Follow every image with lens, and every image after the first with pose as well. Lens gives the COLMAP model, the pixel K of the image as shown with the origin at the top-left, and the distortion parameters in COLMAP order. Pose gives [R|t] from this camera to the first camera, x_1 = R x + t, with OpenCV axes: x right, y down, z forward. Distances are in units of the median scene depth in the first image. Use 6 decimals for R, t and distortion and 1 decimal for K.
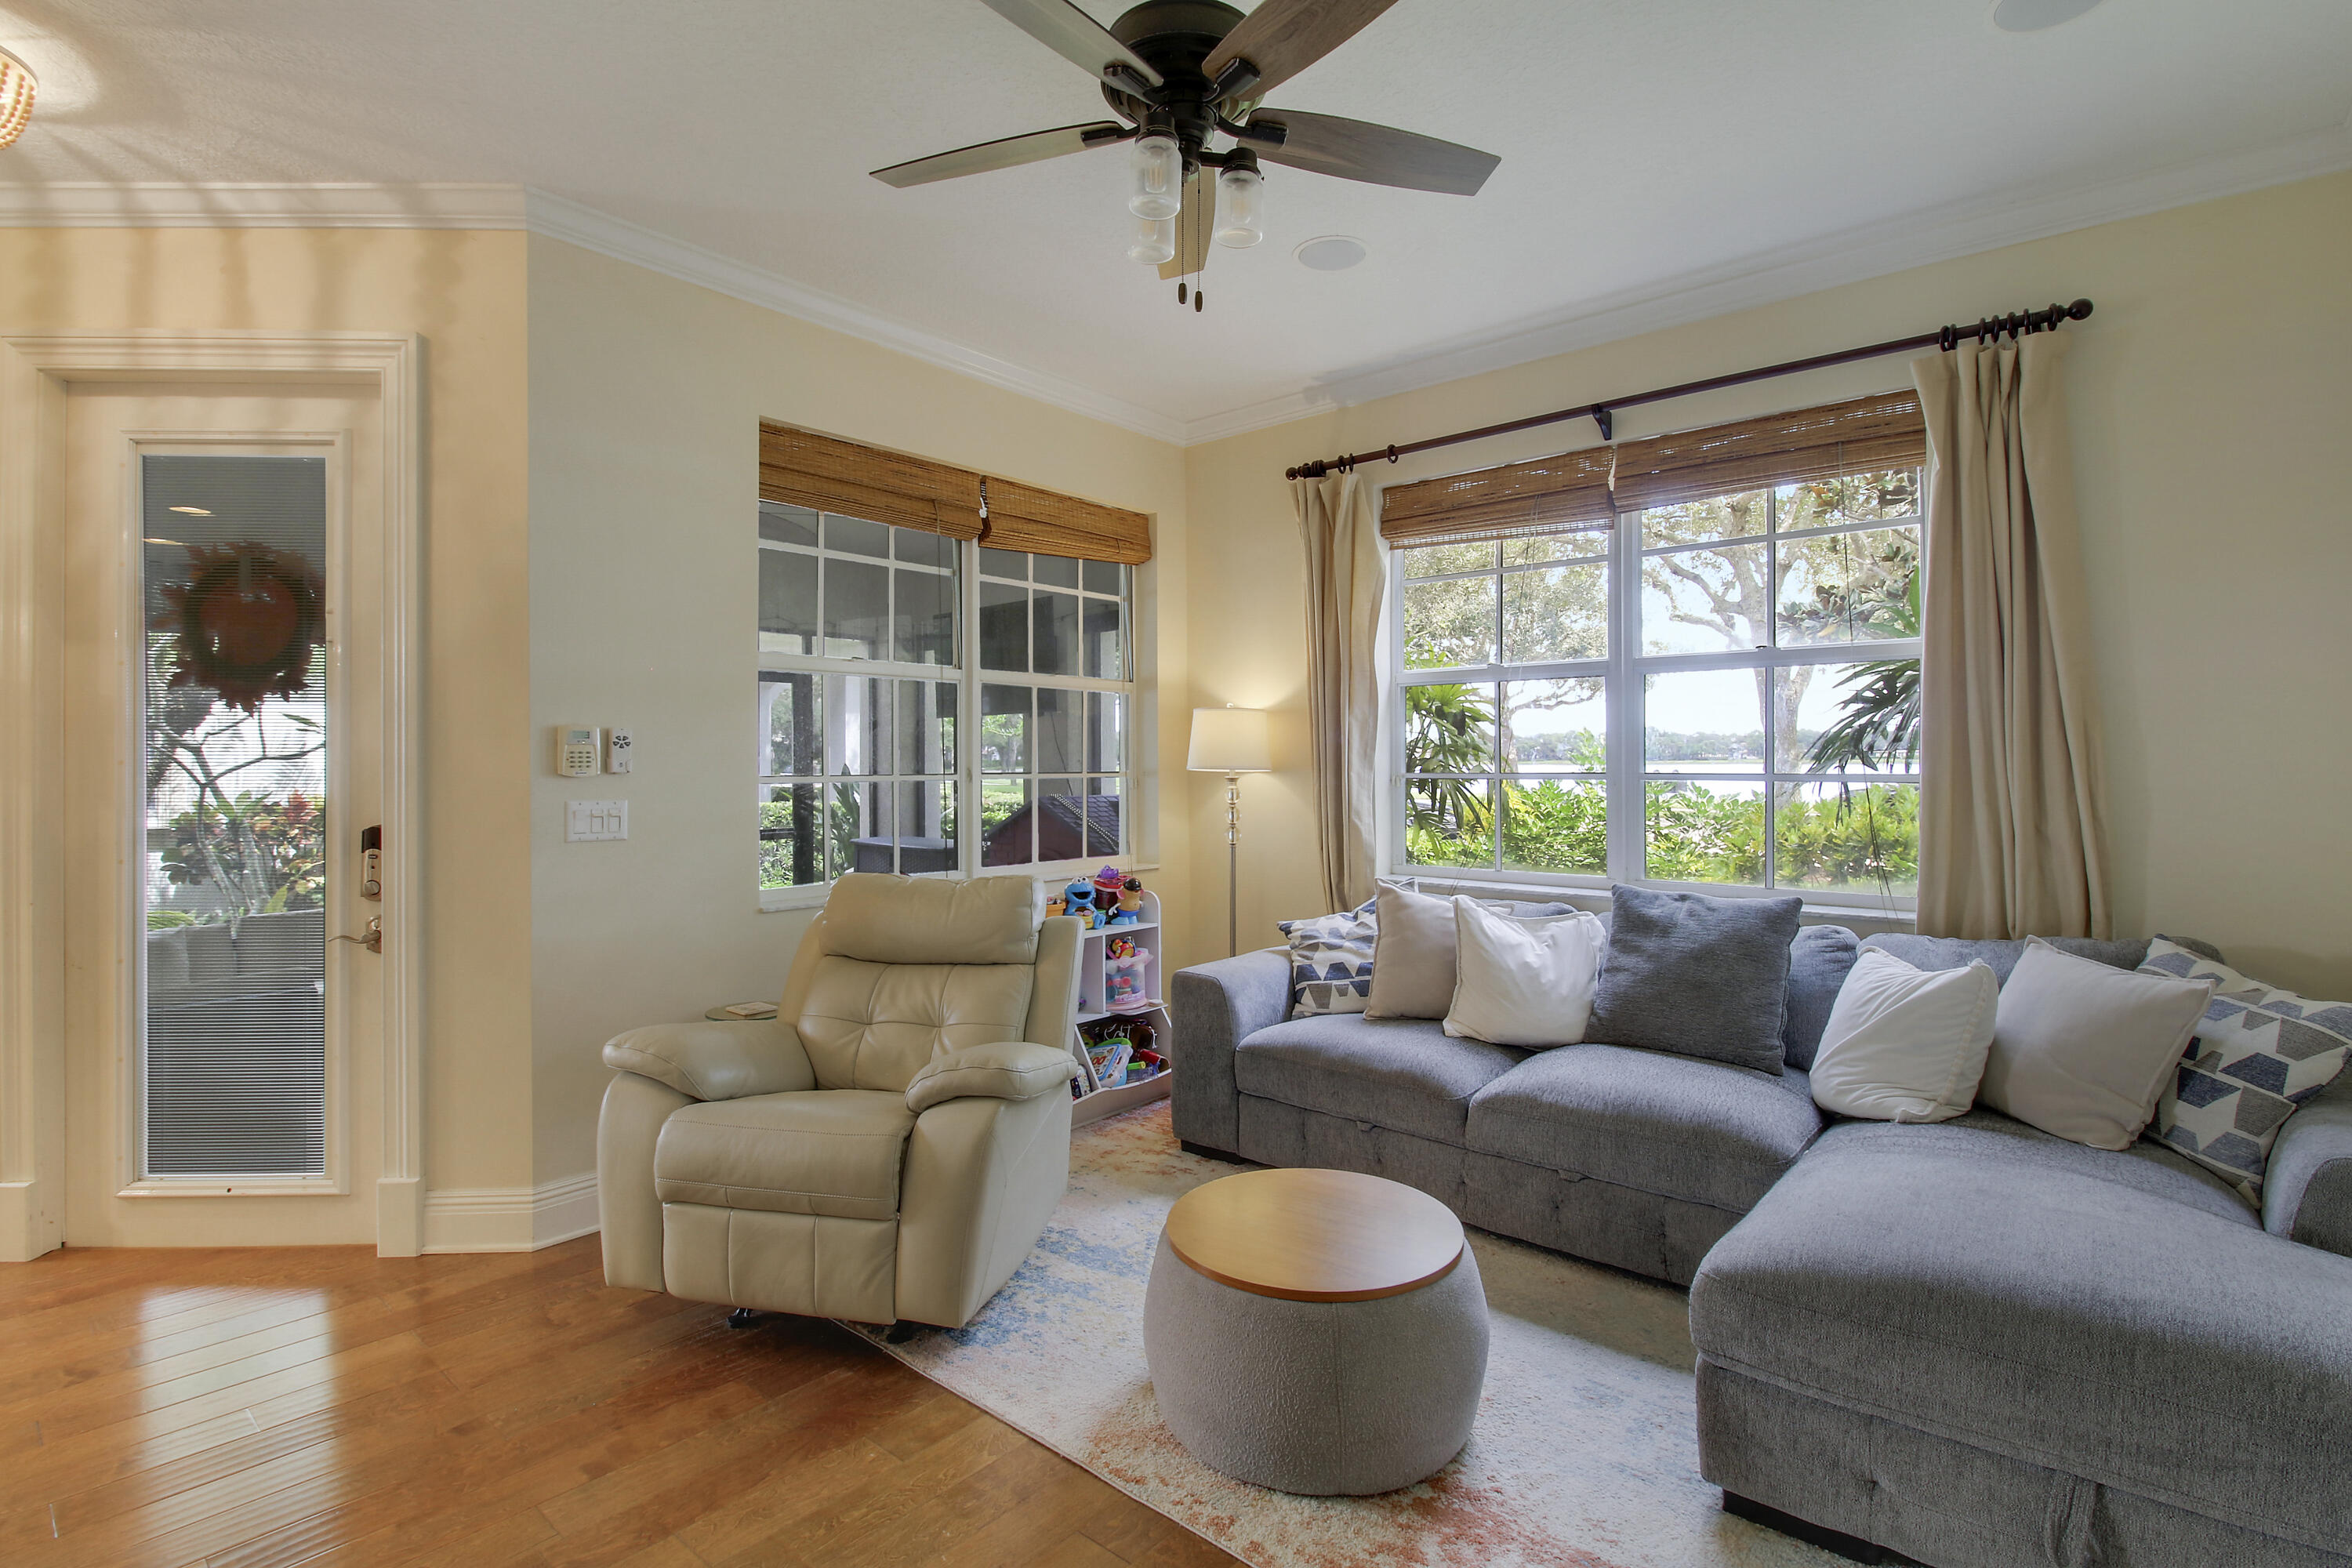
lens RADIAL K [[1145.2, 0, 1218.7], [0, 1145.2, 769.4], [0, 0, 1]] dist [0.001241, -0.001638]
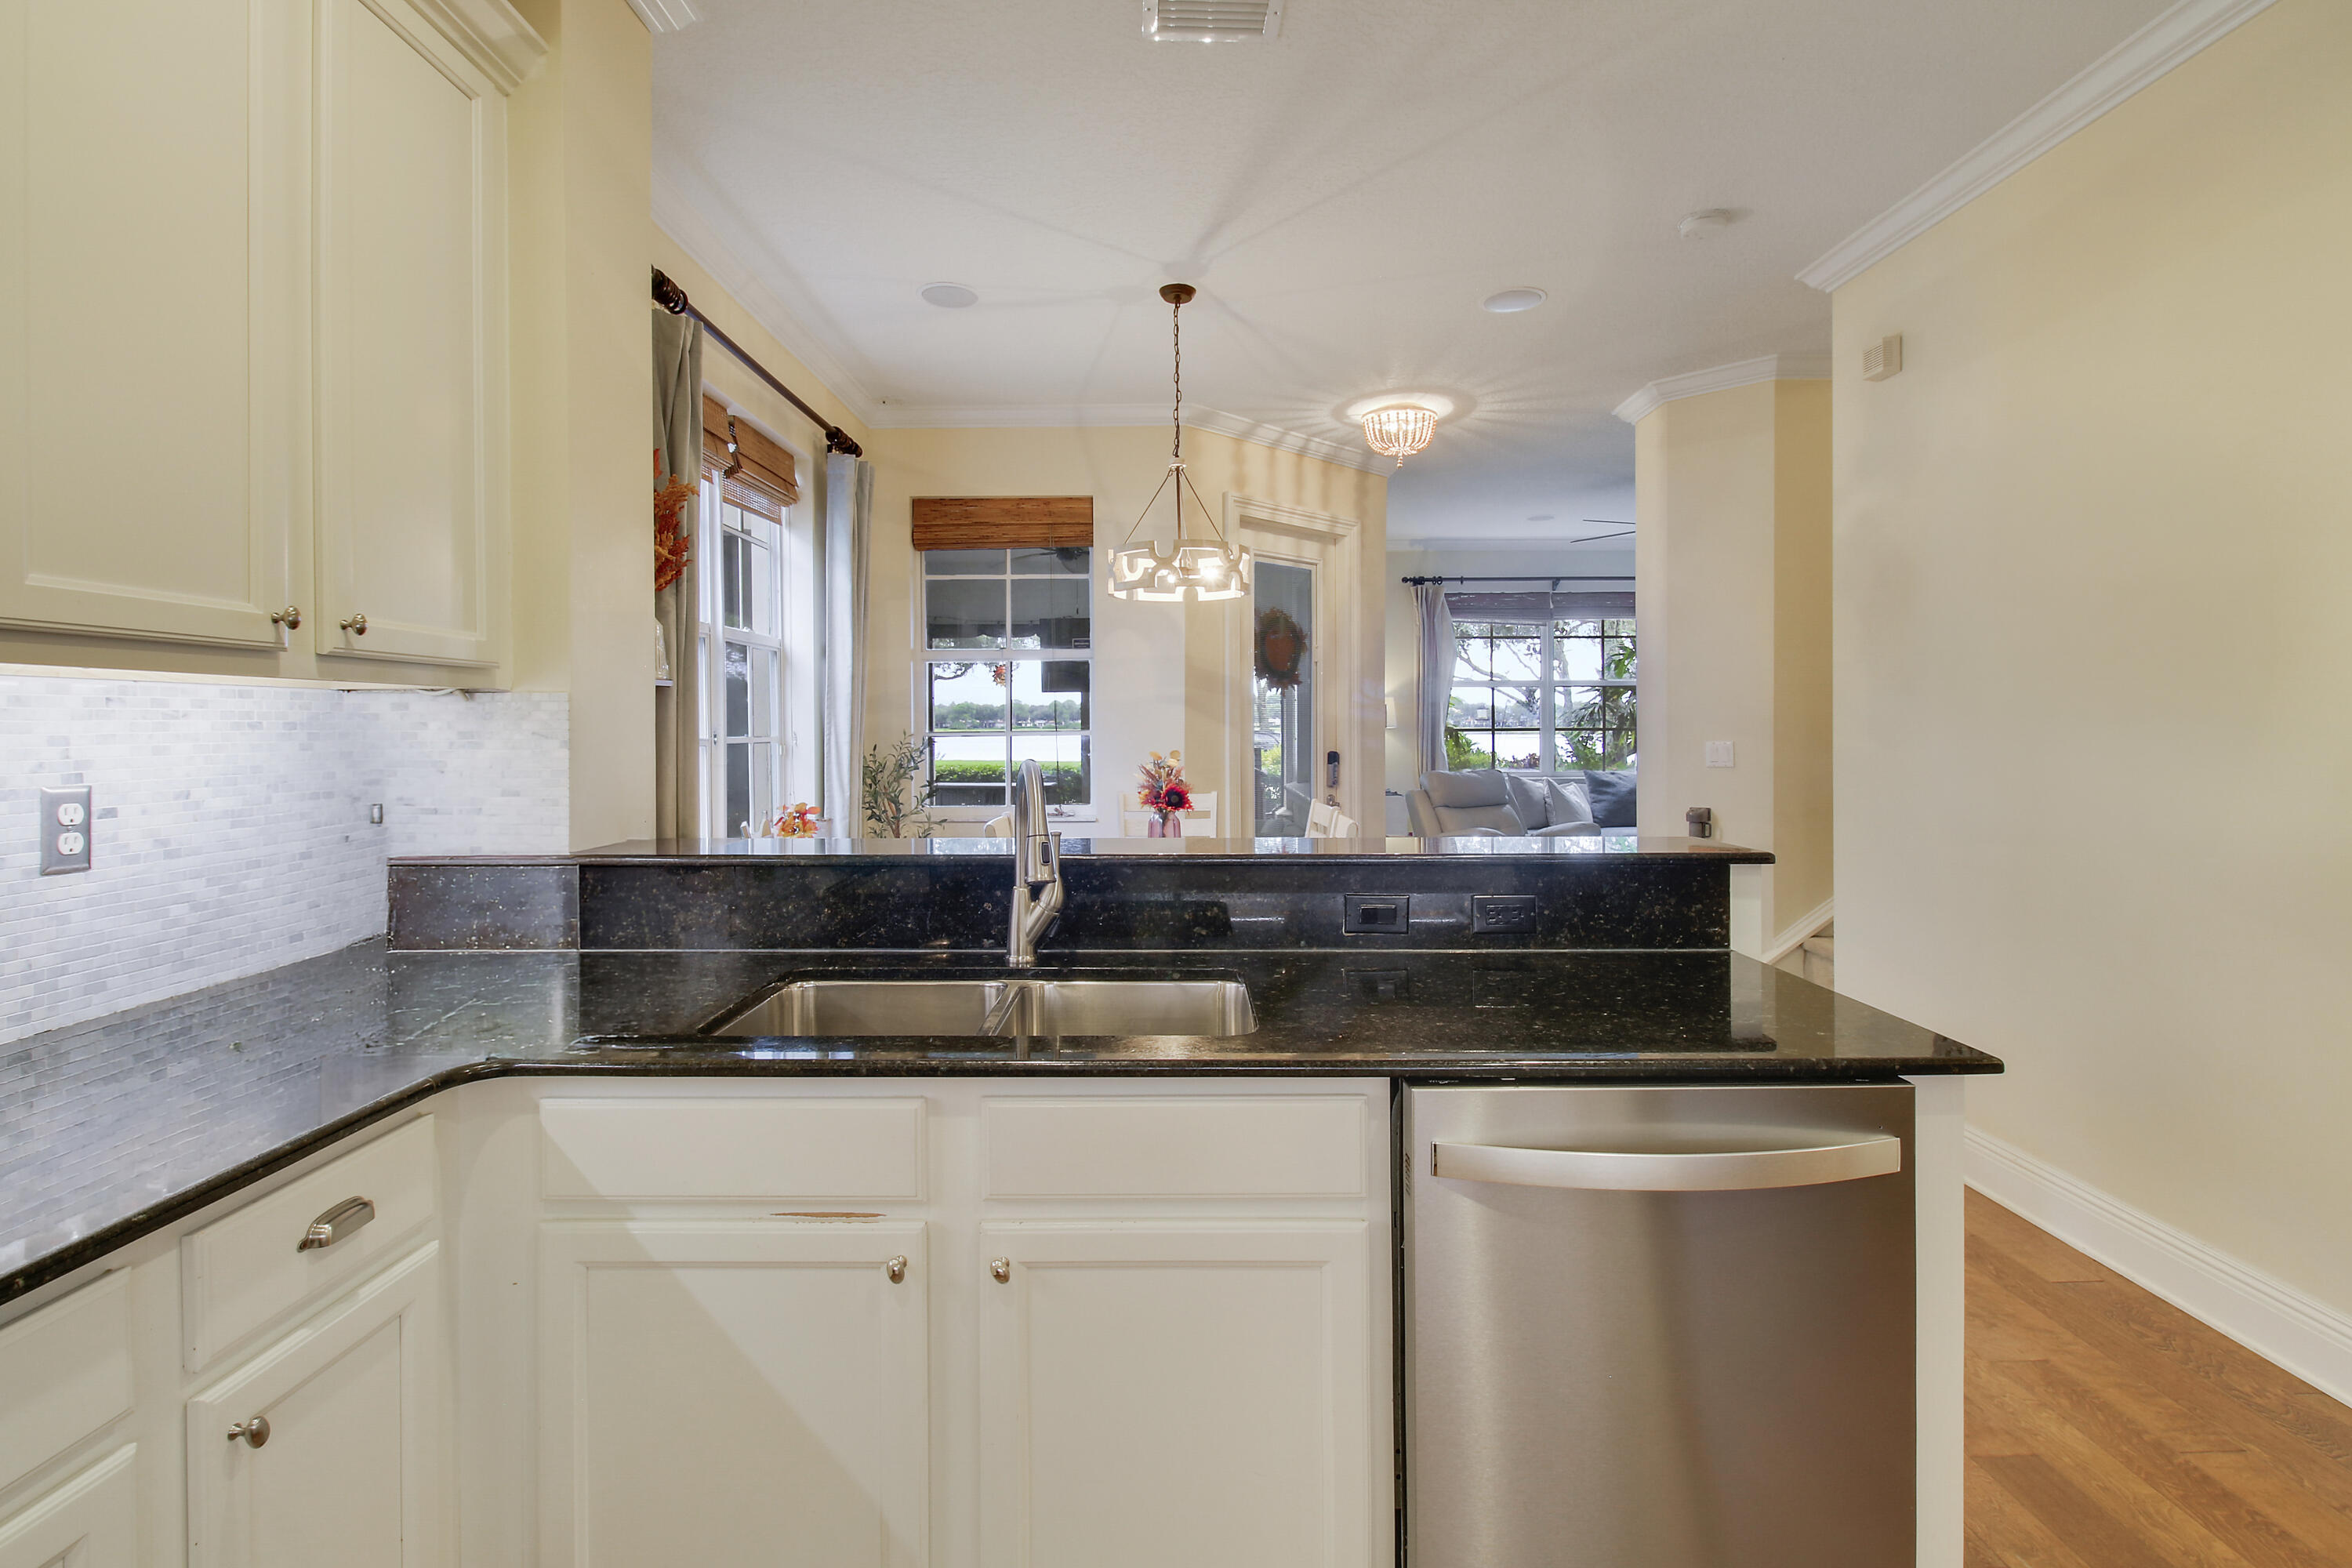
lens RADIAL K [[1126.9, 0, 1174.9], [0, 1126.9, 731.0], [0, 0, 1]] dist [0.001965, -0.000336]
pose [[0.736600, -0.007309, 0.676289, -2.319306], [0.004795, 0.999973, 0.005585, 0.000652], [-0.676312, -0.000871, 0.736615, -0.305459]]
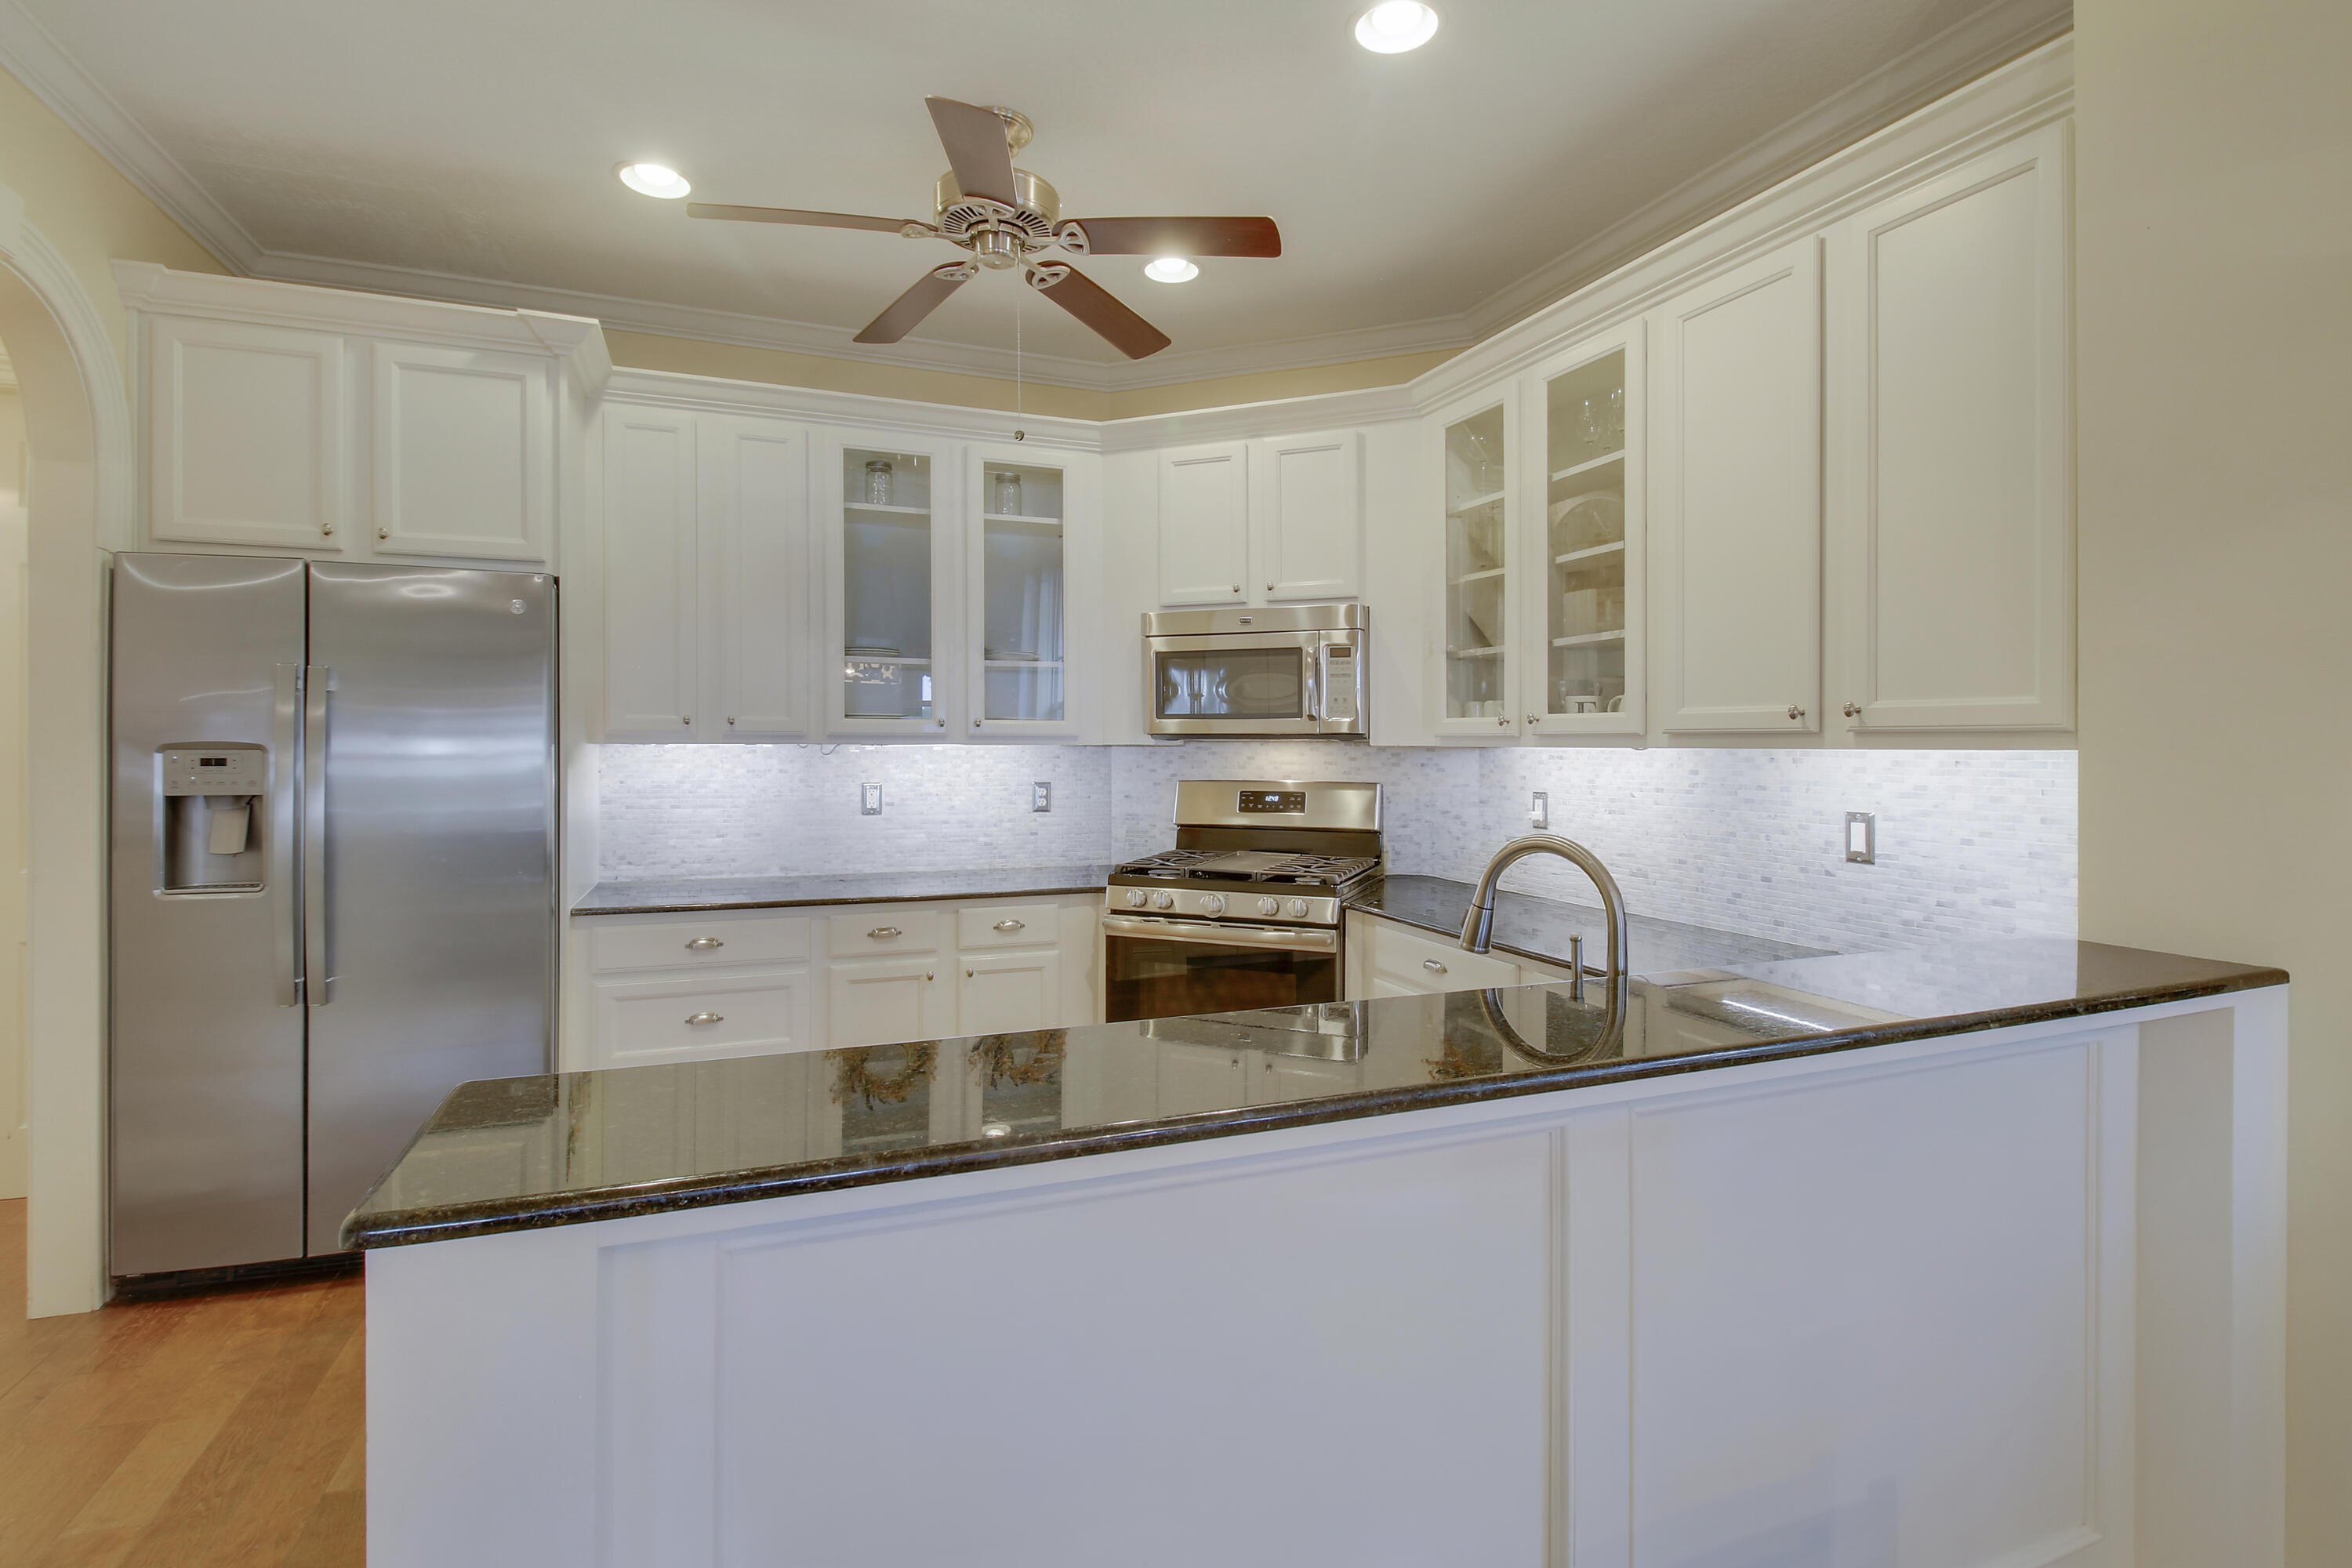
lens RADIAL K [[1102.6, 0, 1146.1], [0, 1102.6, 763.1], [0, 0, 1]] dist [-0.002036, -0.000235]
pose [[-0.442559, 0.008243, -0.896702, -1.416220], [-0.009048, 0.999866, 0.013658, -0.017997], [0.896694, 0.014158, -0.442425, 0.237267]]
